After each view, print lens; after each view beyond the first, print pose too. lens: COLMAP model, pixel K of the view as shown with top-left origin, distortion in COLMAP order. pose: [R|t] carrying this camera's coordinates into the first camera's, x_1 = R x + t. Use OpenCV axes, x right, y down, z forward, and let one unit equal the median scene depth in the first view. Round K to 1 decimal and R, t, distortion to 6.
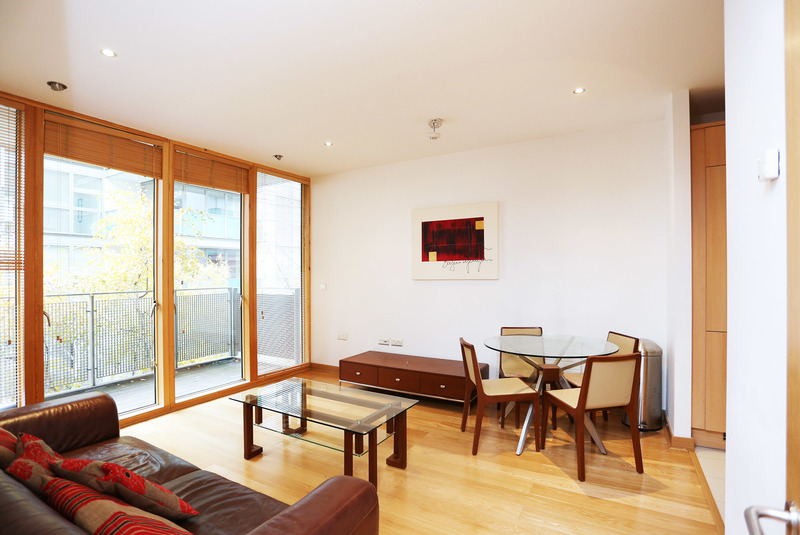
lens RADIAL K [[389.8, 0, 400.0], [0, 389.8, 267.5], [0, 0, 1]] dist [-0.070612, 0.029076]
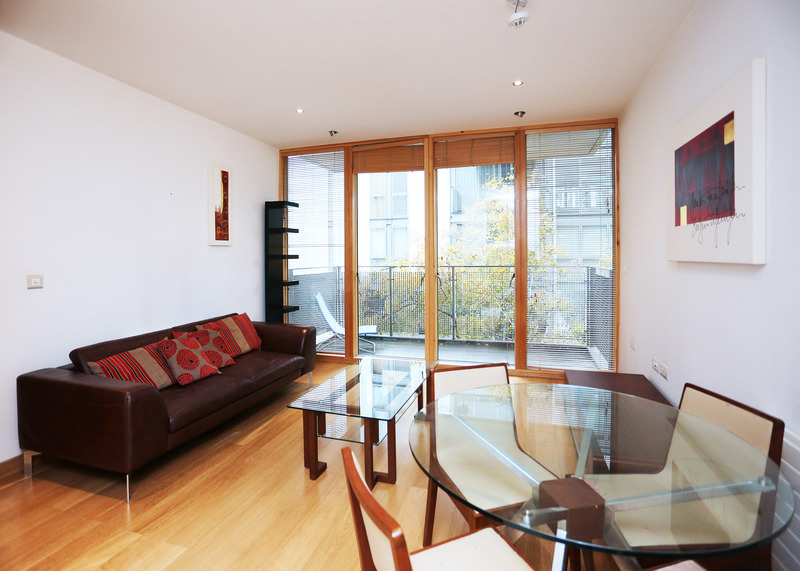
lens RADIAL K [[403.6, 0, 399.3], [0, 403.6, 255.2], [0, 0, 1]] dist [-0.058946, 0.025074]
pose [[0.223090, 0.010906, -0.974737, 0.595874], [0.010982, 0.999846, 0.013700, 0.013935], [0.974736, -0.013761, 0.222936, 0.655231]]
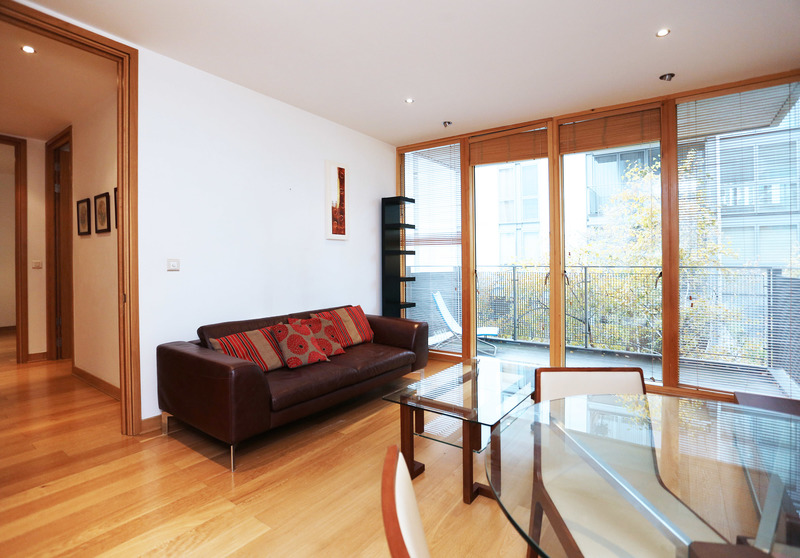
lens RADIAL K [[395.7, 0, 401.1], [0, 395.7, 260.0], [0, 0, 1]] dist [-0.060641, 0.028822]
pose [[-0.096026, 0.005463, -0.995364, 0.529051], [0.013570, 0.999899, 0.004179, 0.048994], [0.995286, -0.013106, -0.096090, 0.704137]]
